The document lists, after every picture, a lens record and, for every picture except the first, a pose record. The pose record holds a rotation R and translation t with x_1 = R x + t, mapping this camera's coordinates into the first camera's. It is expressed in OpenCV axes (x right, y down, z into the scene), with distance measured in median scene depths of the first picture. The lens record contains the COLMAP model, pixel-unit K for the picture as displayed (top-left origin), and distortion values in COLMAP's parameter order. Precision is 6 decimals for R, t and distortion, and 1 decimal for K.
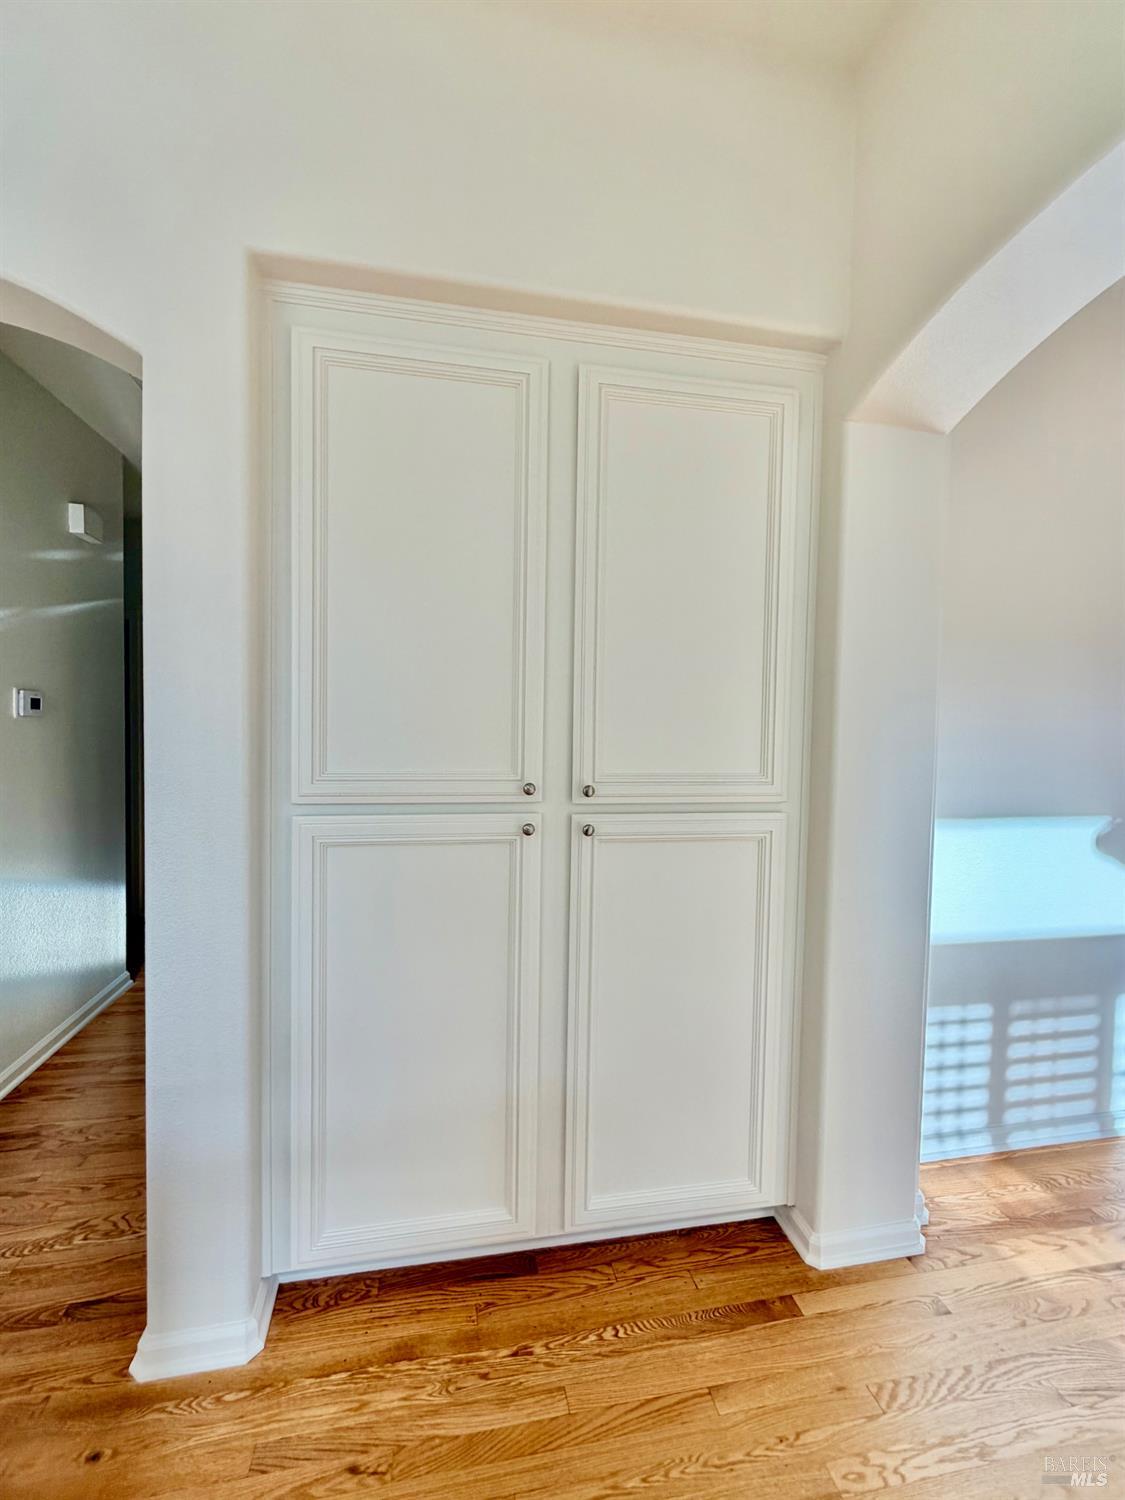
lens RADIAL K [[597.2, 0, 569.7], [0, 597.2, 747.5], [0, 0, 1]] dist [0.000361, 0.000340]
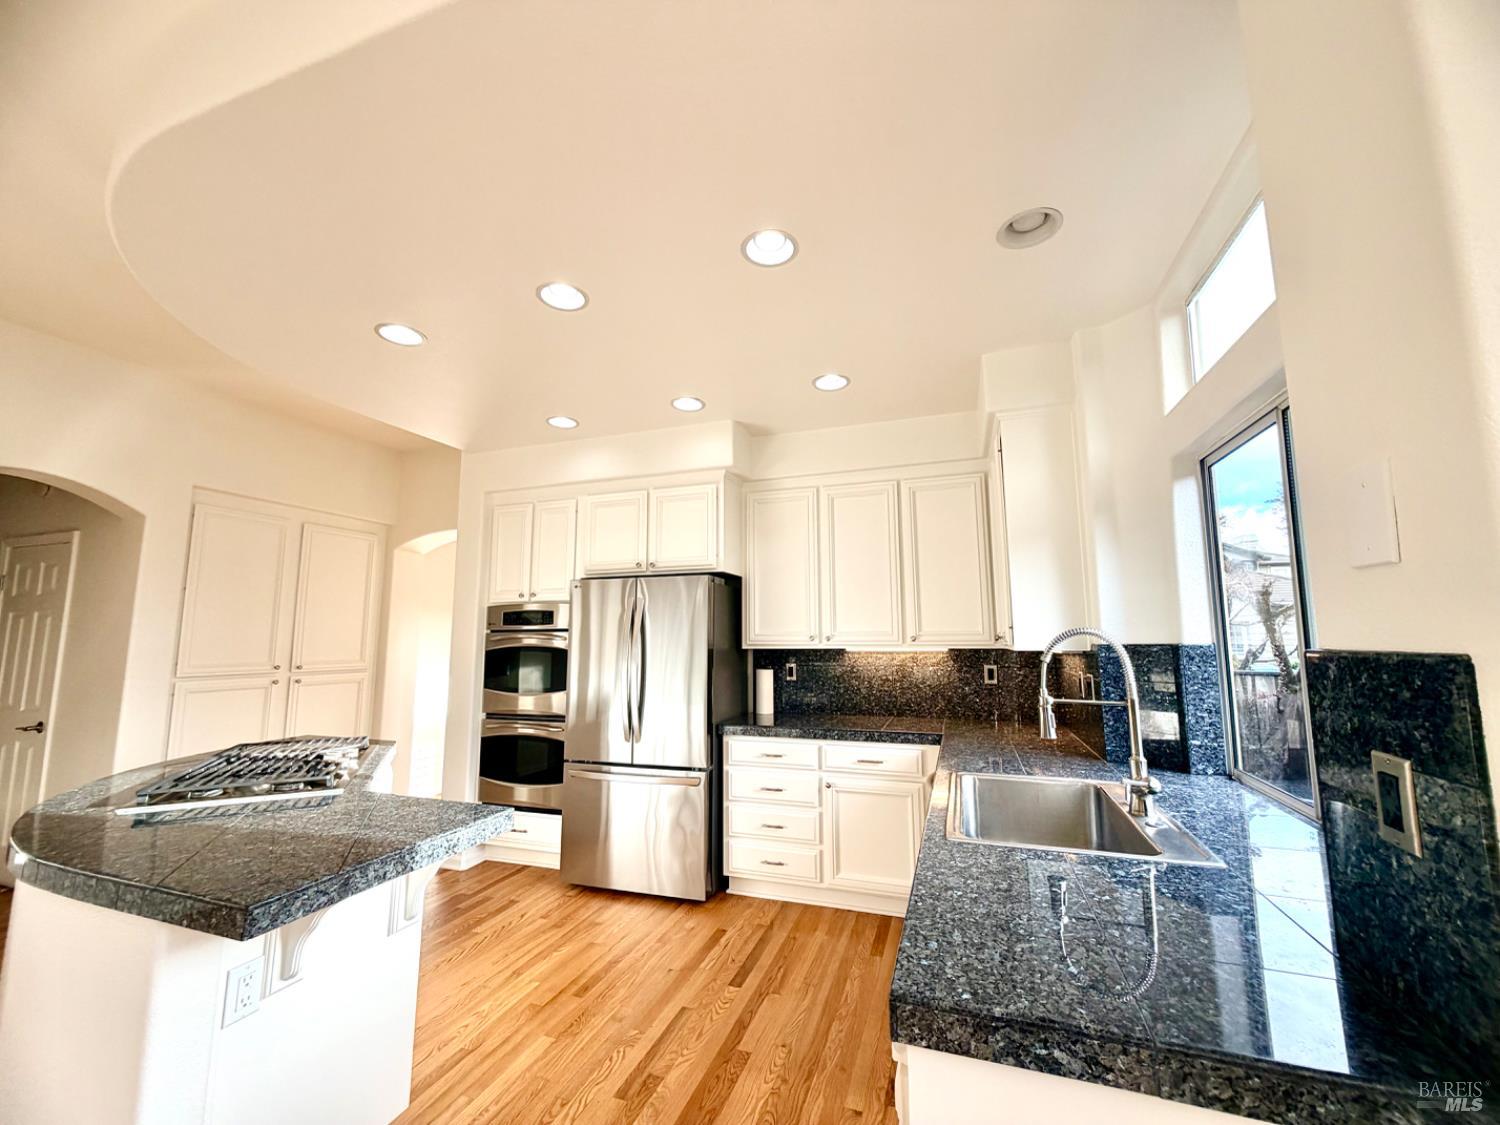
lens RADIAL K [[597.2, 0, 753.1], [0, 597.2, 564.3], [0, 0, 1]] dist [0.000361, 0.000340]
pose [[0.502368, 0.088224, 0.860141, -1.394139], [0.044780, 0.990791, -0.127779, 0.046807], [-0.863493, 0.102709, 0.493792, -2.371518]]
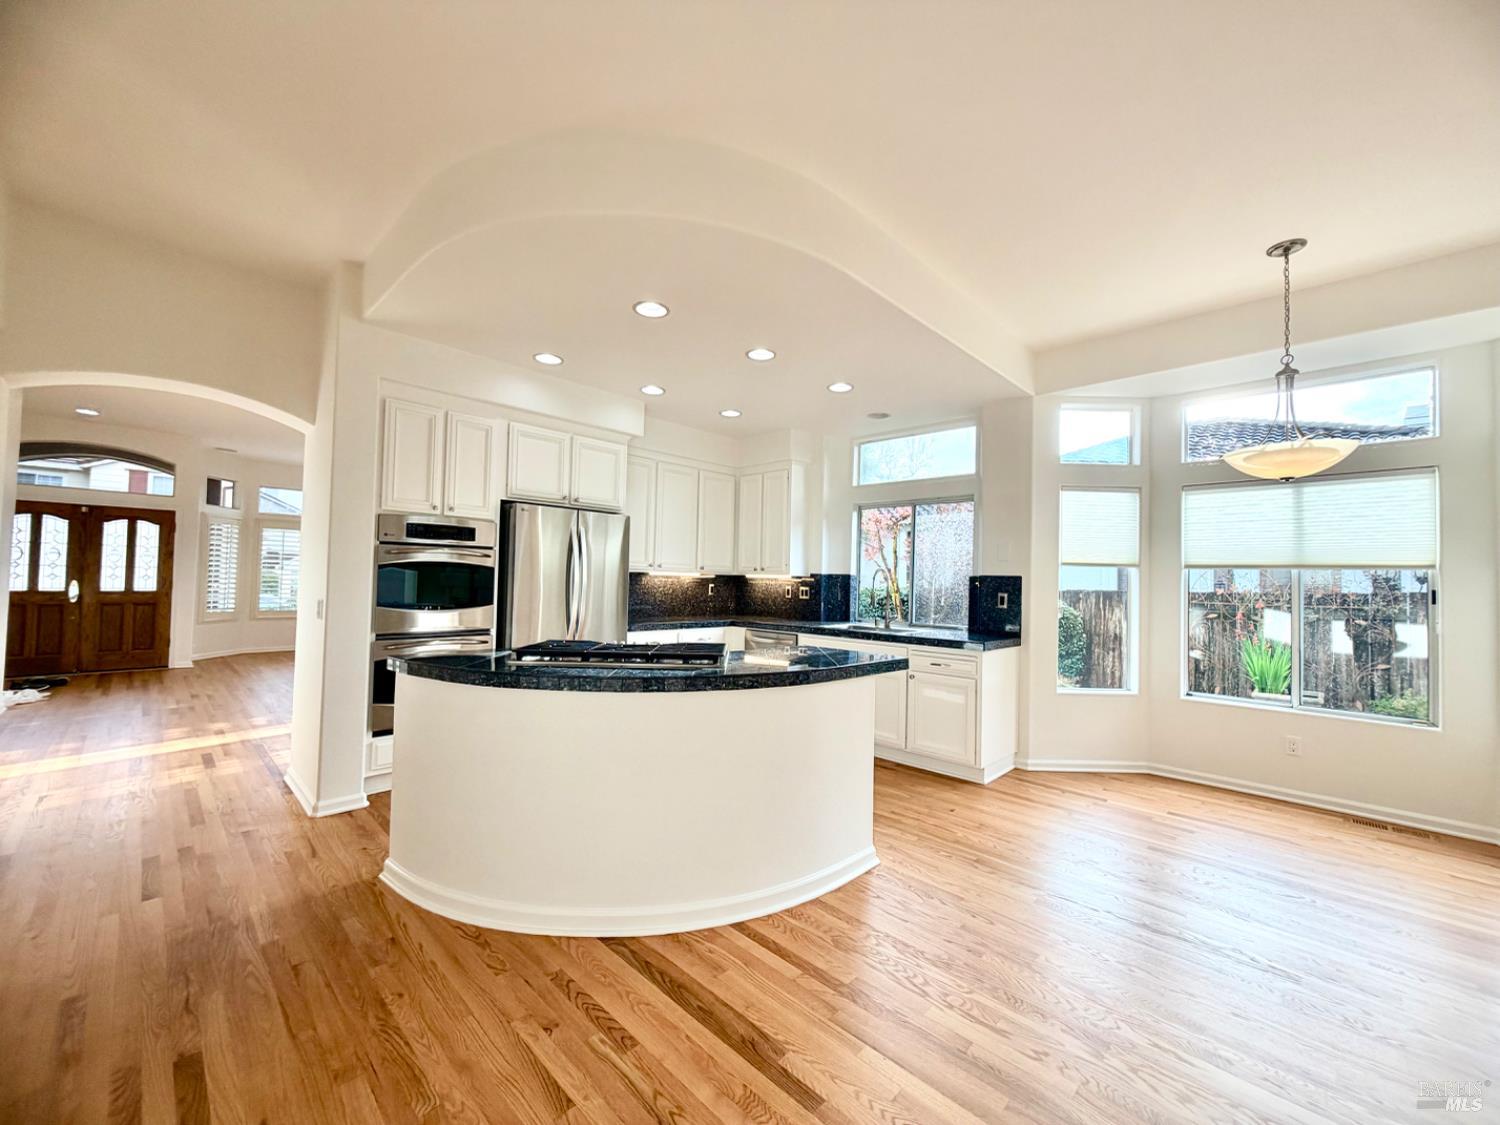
lens RADIAL K [[597.2, 0, 753.1], [0, 597.2, 564.3], [0, 0, 1]] dist [0.000361, 0.000340]
pose [[-0.570502, -0.010366, 0.821231, -2.416377], [-0.006312, 0.999946, 0.008236, 0.006040], [-0.821272, -0.000485, -0.570537, 0.164169]]
